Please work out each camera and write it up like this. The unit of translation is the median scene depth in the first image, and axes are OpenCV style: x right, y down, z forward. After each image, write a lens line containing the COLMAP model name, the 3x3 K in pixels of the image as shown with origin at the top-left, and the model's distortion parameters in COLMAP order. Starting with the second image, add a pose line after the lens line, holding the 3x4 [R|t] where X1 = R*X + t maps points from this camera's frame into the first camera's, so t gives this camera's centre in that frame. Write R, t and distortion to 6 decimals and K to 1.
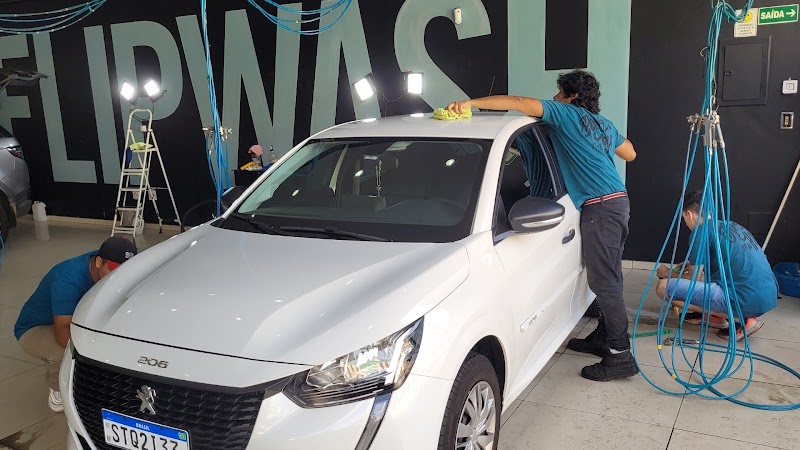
lens RADIAL K [[706.1, 0, 400.0], [0, 706.1, 225.0], [0, 0, 1]] dist [0.062181, -0.008196]
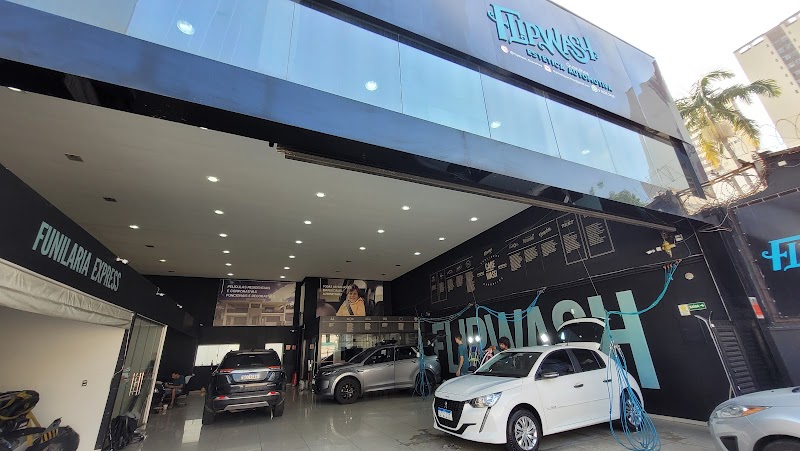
lens RADIAL K [[314.9, 0, 400.0], [0, 314.9, 225.5], [0, 0, 1]] dist [0.000432, 0.000171]
pose [[0.809123, -0.208232, -0.549509, 0.242496], [-0.101611, 0.871449, -0.479846, 0.070020], [0.578788, 0.444091, 0.683950, -0.350180]]
